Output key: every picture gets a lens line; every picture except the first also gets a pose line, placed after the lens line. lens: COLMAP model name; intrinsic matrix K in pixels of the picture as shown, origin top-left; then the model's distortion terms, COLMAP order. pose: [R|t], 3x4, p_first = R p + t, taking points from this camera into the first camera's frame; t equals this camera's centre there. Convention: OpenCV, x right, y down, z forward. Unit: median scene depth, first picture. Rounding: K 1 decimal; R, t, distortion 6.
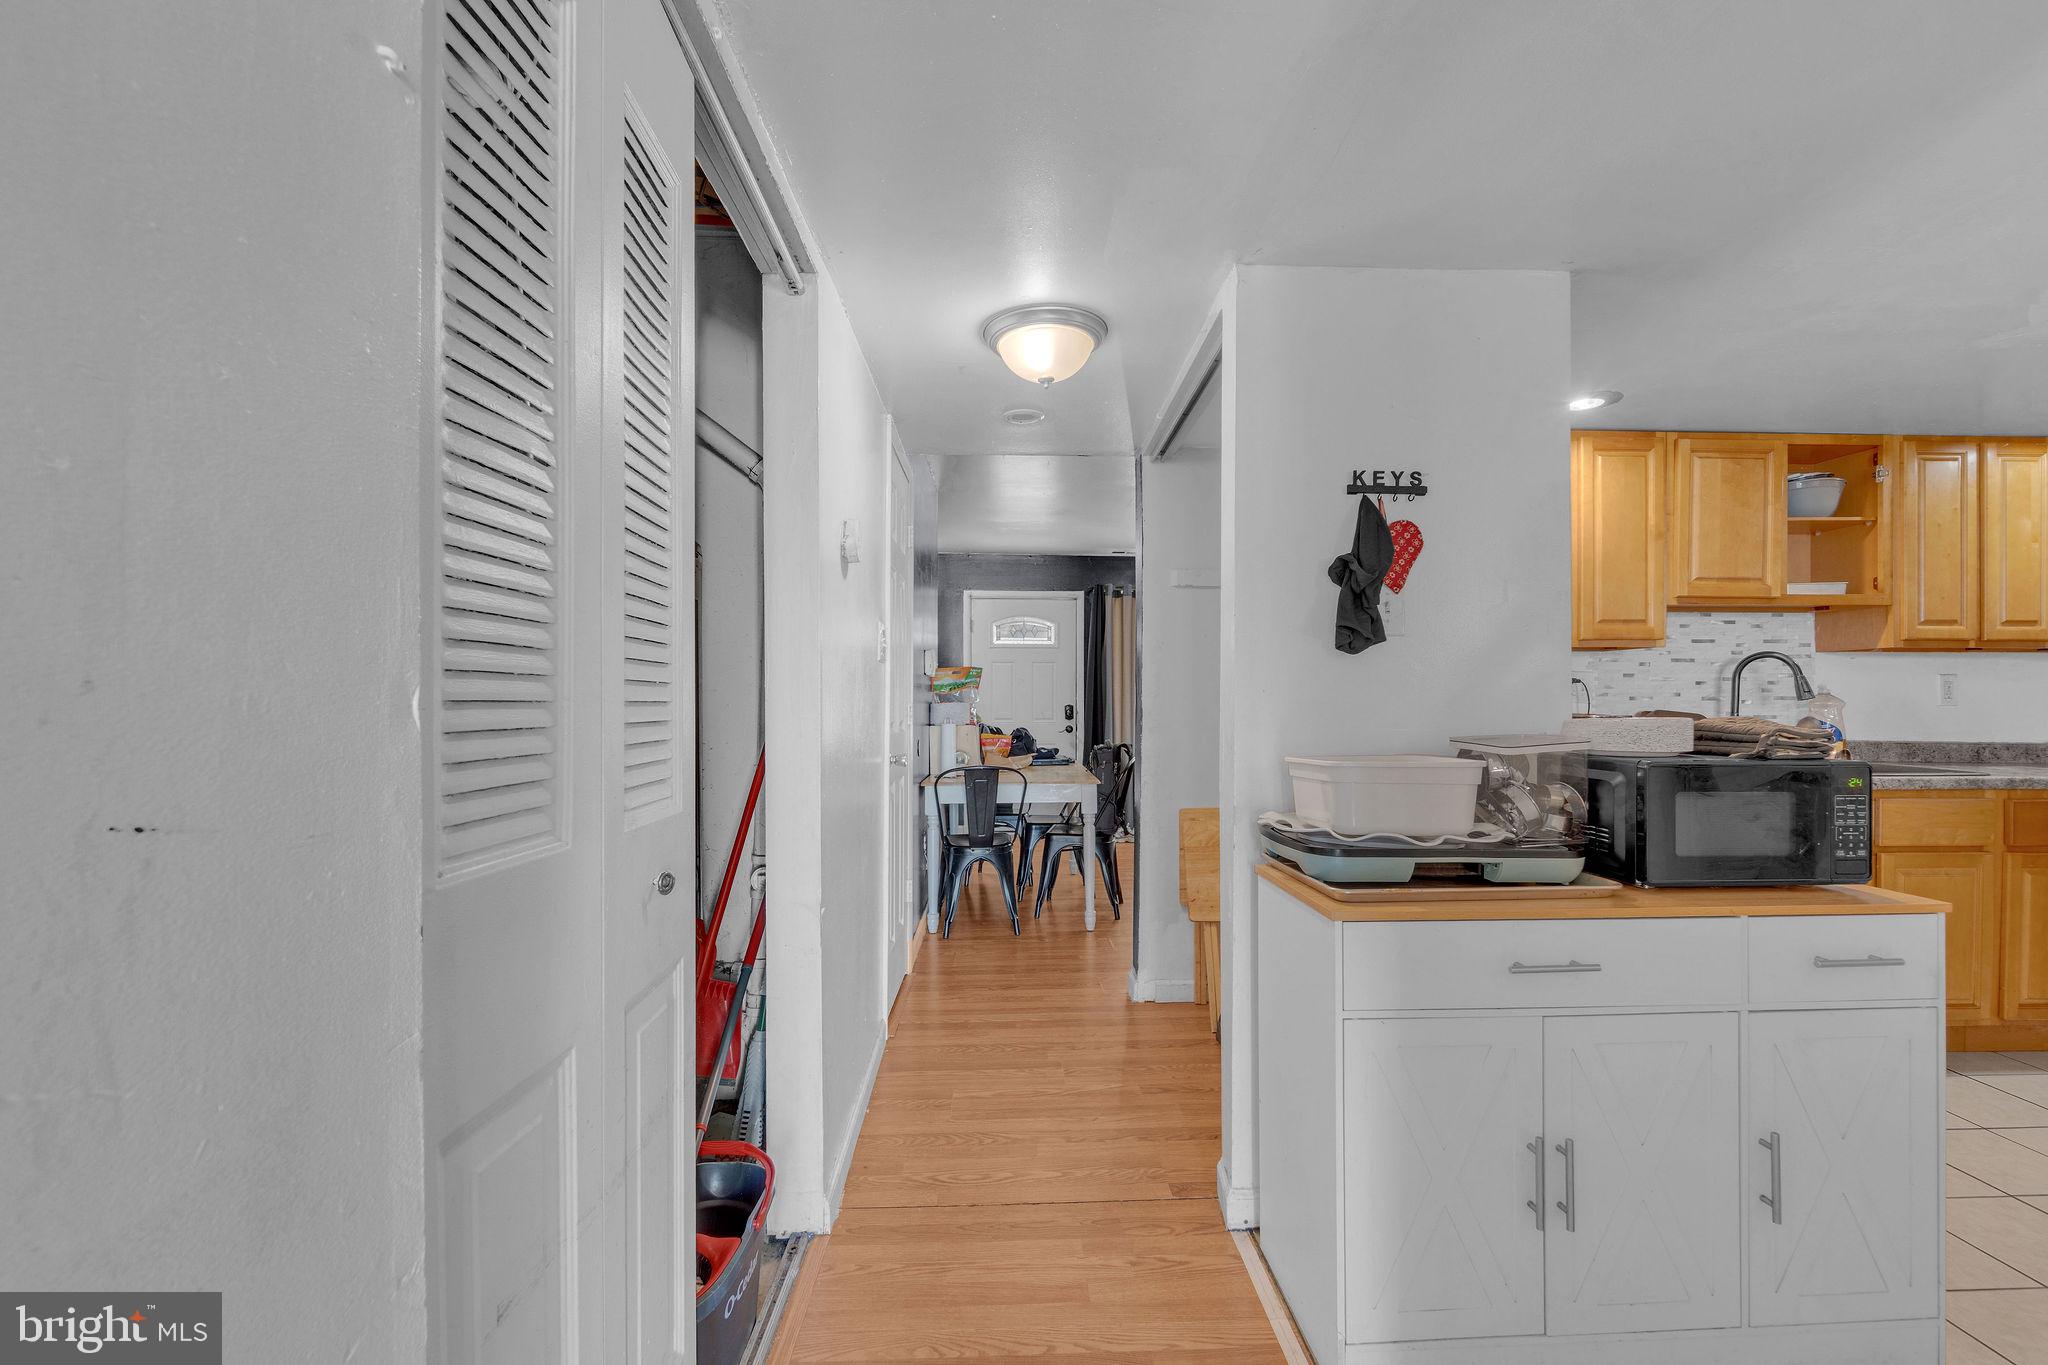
lens RADIAL K [[845.8, 0, 1017.8], [0, 845.8, 699.1], [0, 0, 1]] dist [-0.000165, -0.002157]
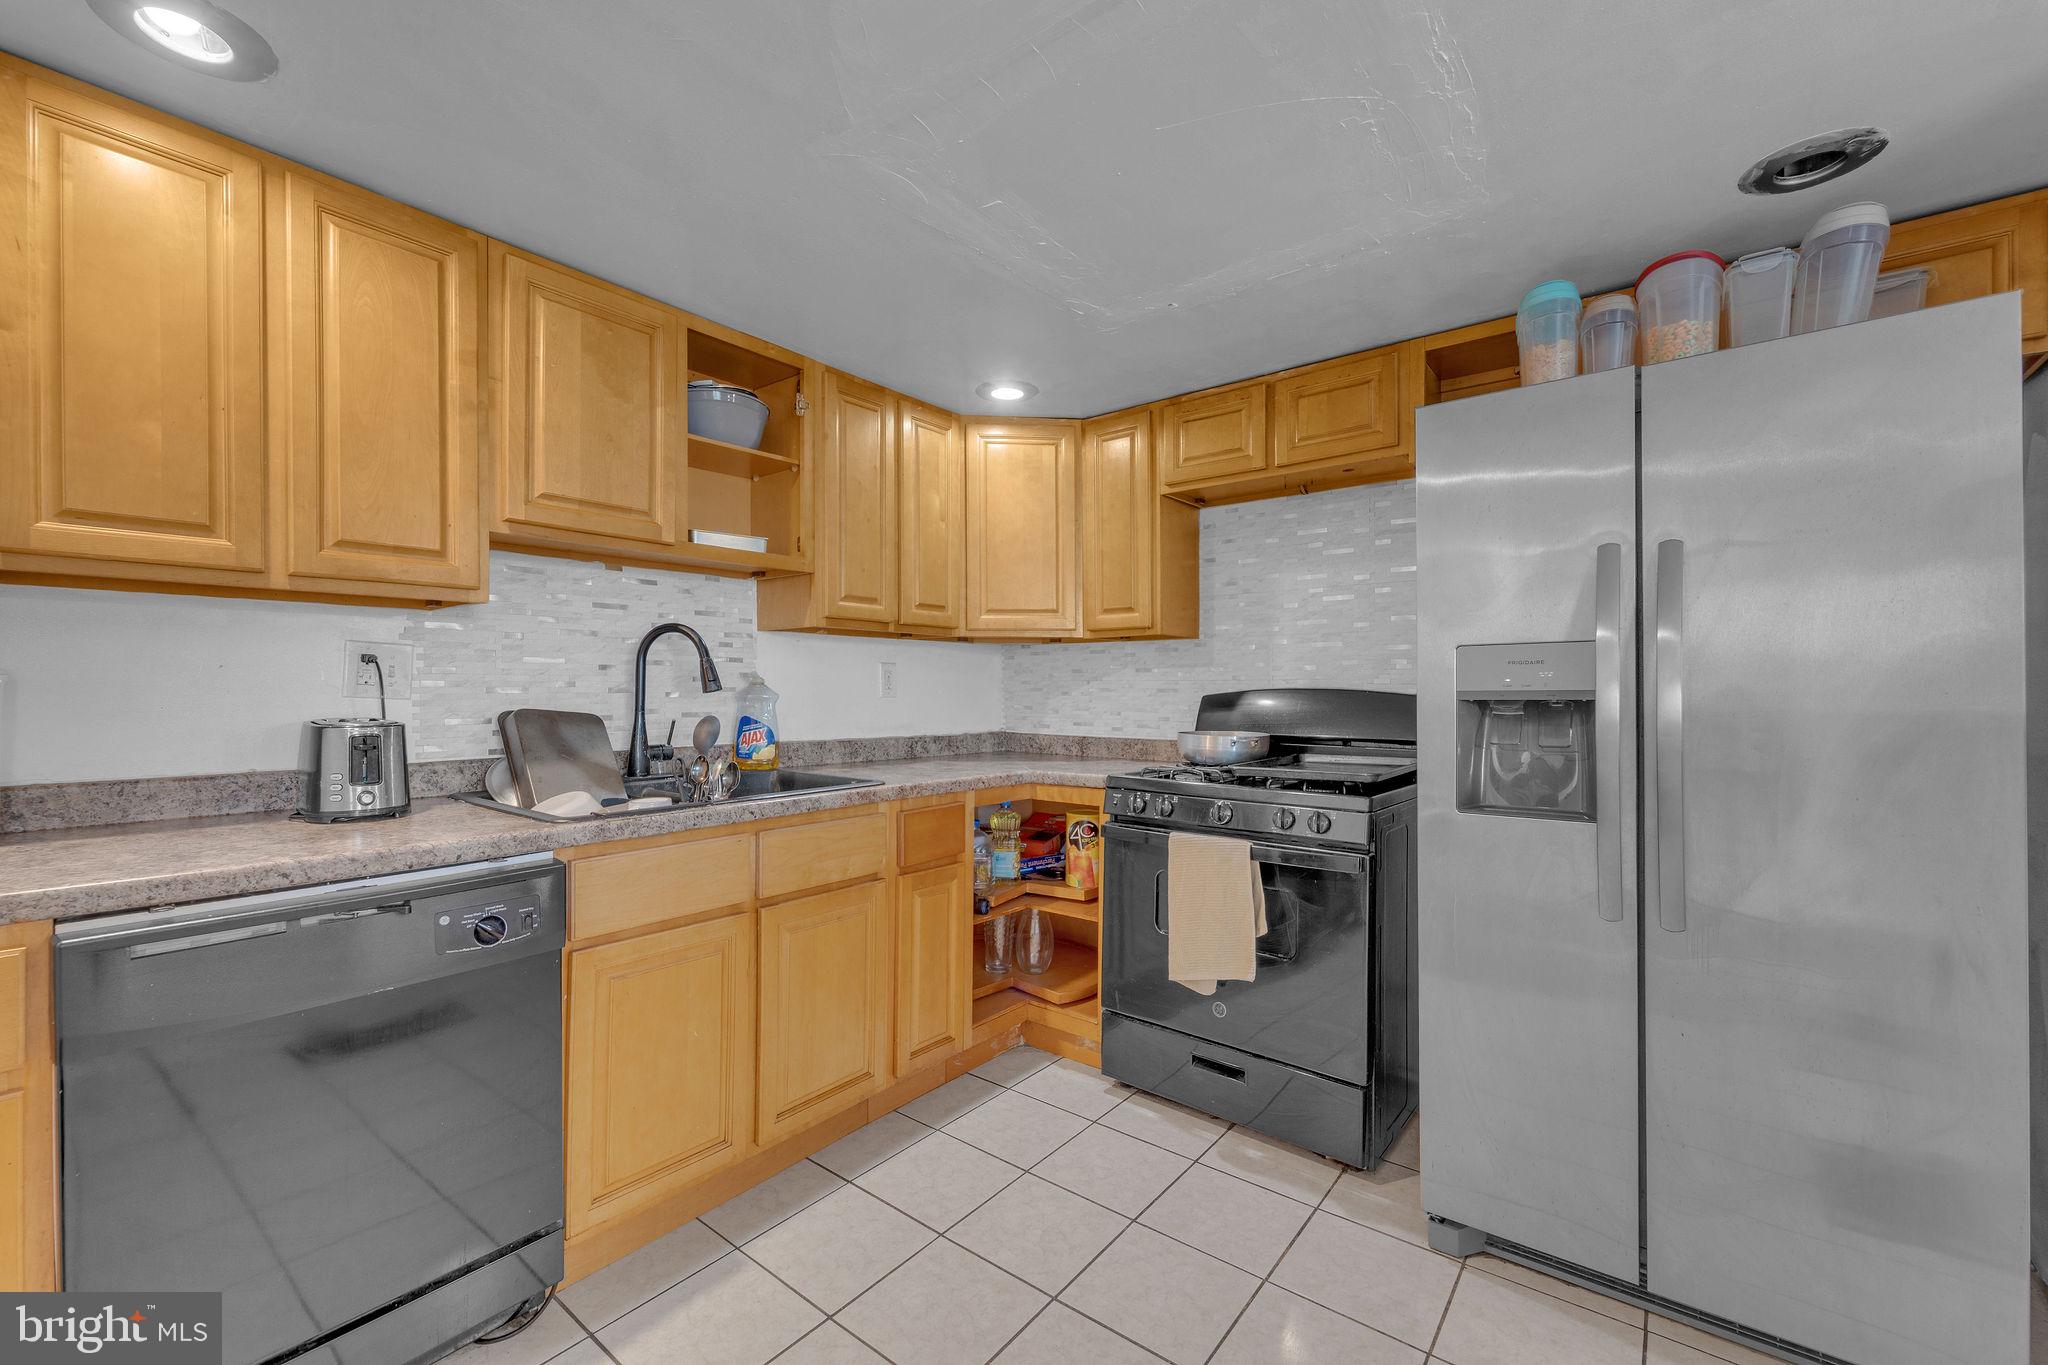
lens RADIAL K [[845.8, 0, 1010.3], [0, 845.8, 688.1], [0, 0, 1]] dist [-0.000165, -0.002157]
pose [[0.653082, -0.000114, 0.757287, 0.616919], [0.000582, 1.000000, -0.000351, -0.002121], [-0.757287, 0.000670, 0.653082, 0.374092]]
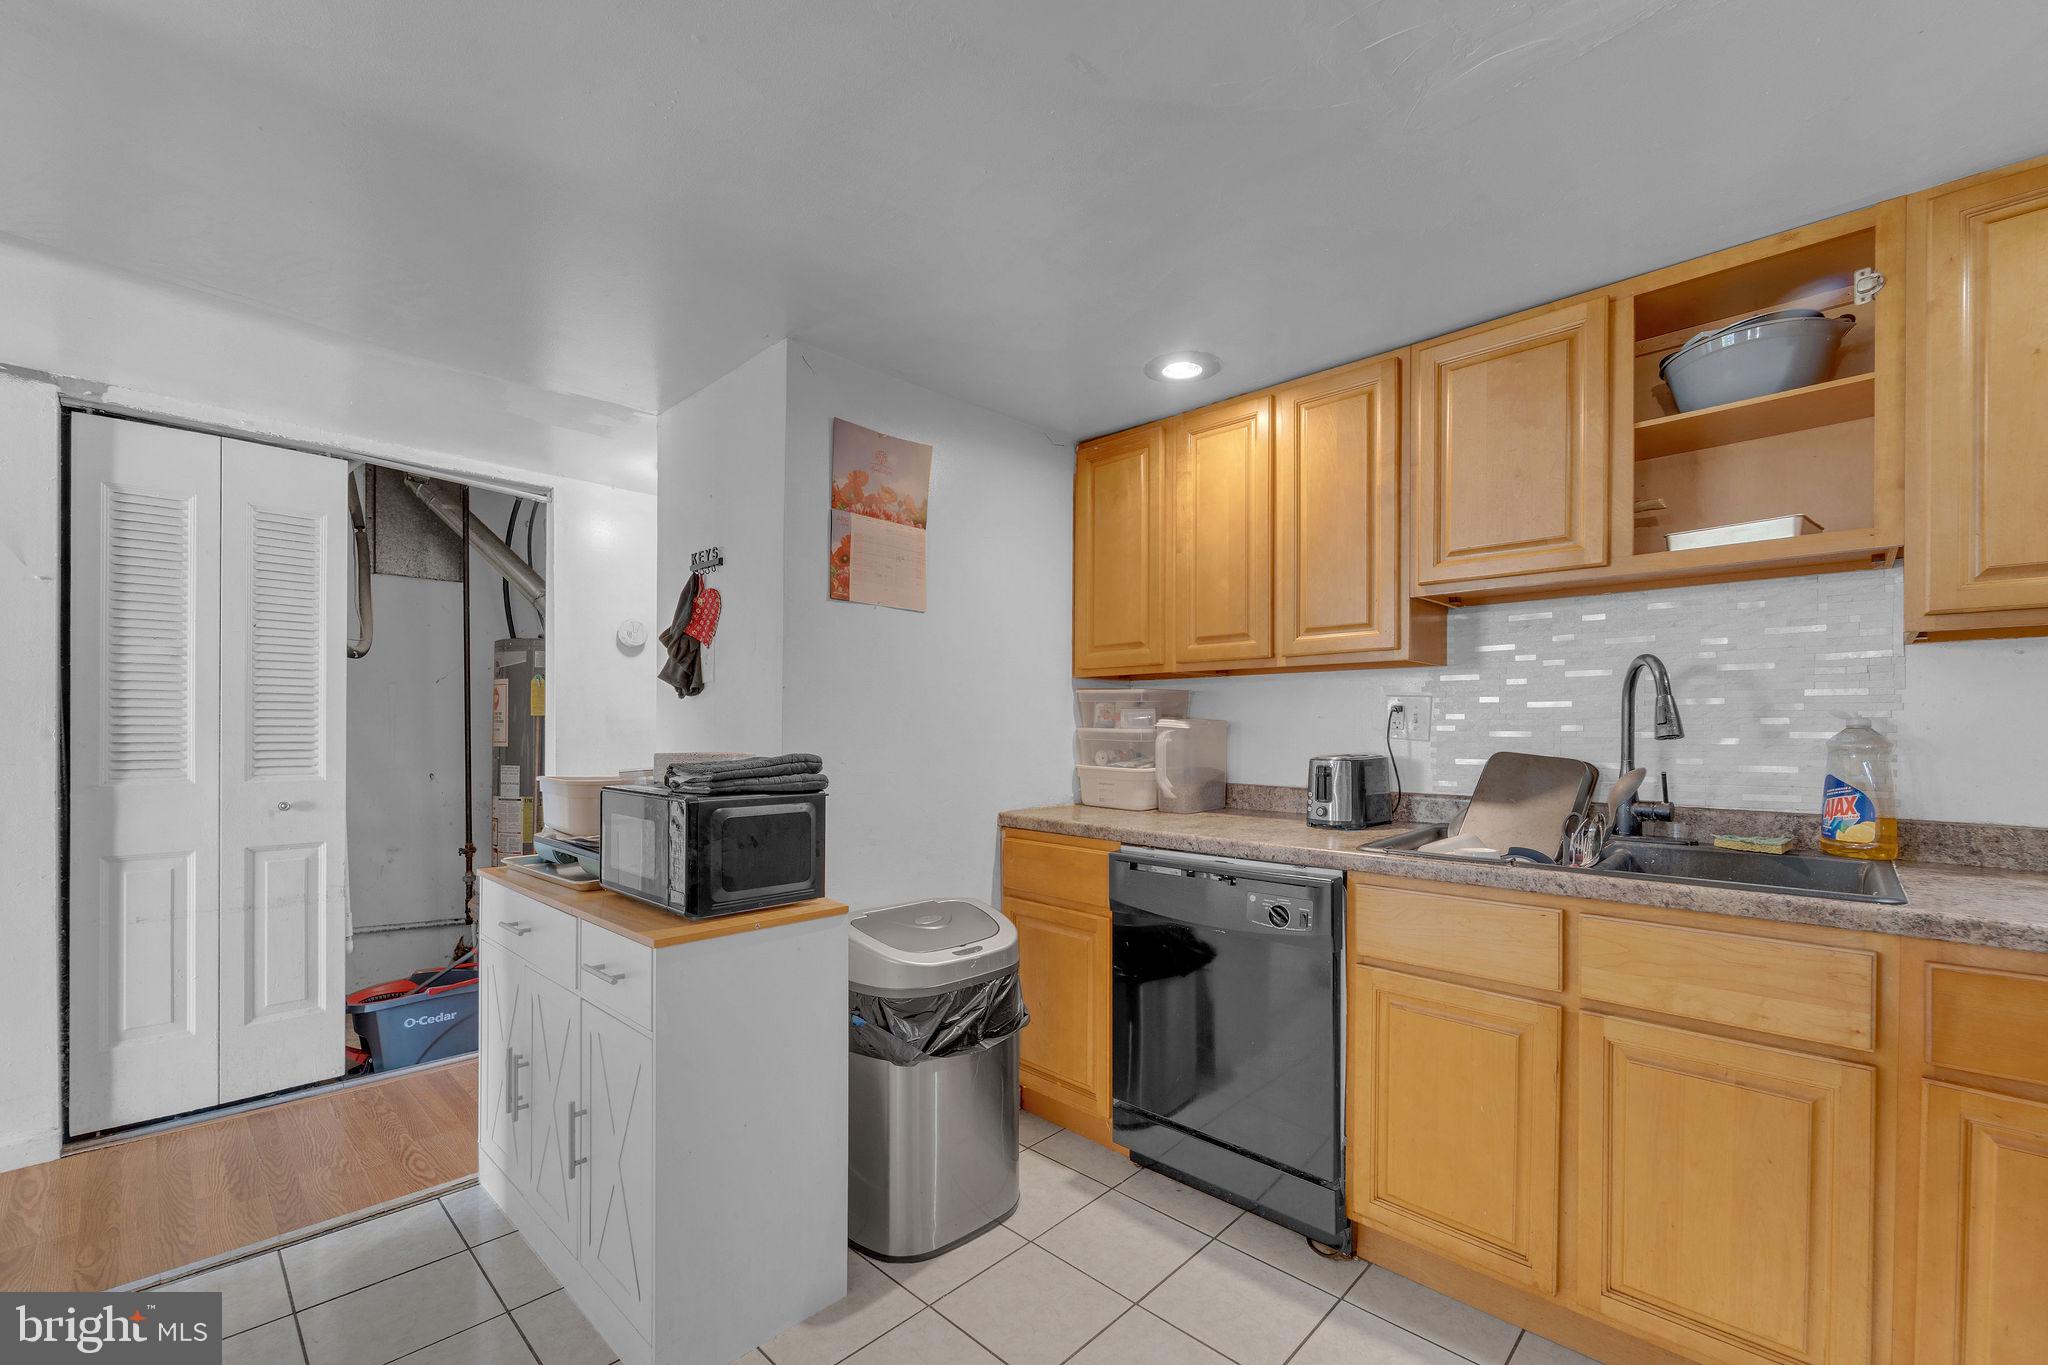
lens RADIAL K [[845.8, 0, 1038.8], [0, 845.8, 725.6], [0, 0, 1]] dist [-0.000165, -0.002157]
pose [[0.696519, -0.000223, -0.717538, 1.166056], [-0.001923, 0.999996, -0.002177, -0.006350], [0.717535, 0.002896, 0.696516, 0.337483]]
